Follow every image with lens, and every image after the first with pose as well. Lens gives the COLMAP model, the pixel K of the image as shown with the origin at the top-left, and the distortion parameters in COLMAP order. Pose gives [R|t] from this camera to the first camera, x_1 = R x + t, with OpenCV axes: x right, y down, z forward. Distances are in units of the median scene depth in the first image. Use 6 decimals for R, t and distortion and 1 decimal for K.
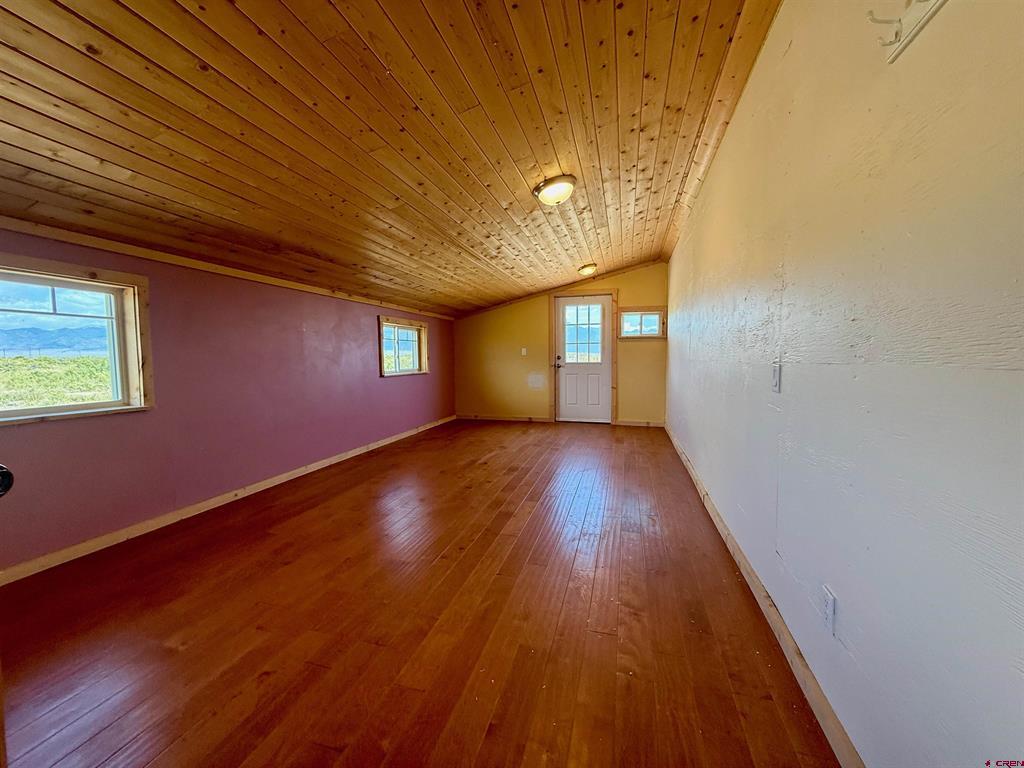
lens RADIAL K [[408.6, 0, 512.2], [0, 408.6, 382.8], [0, 0, 1]] dist [0.014593, 0.000285]
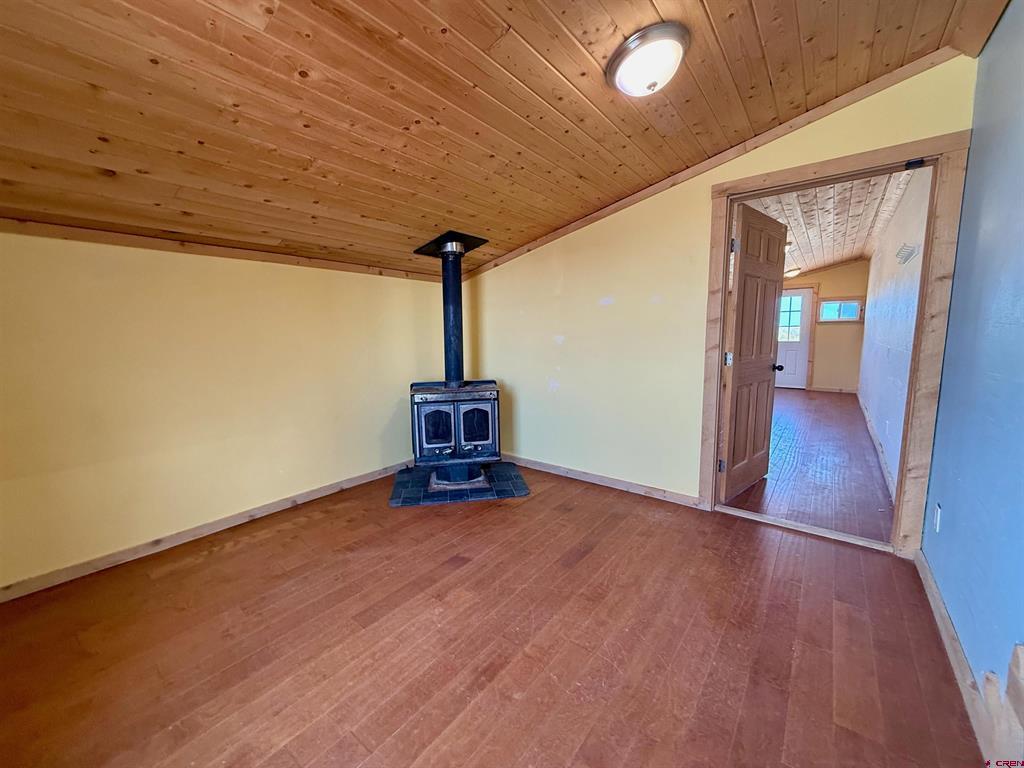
lens RADIAL K [[408.6, 0, 509.4], [0, 408.6, 387.6], [0, 0, 1]] dist [0.014593, 0.000285]
pose [[0.926004, 0.040297, -0.375358, -0.139719], [-0.016119, 0.997600, 0.067333, 0.022987], [0.377170, -0.056300, 0.924431, -0.566261]]
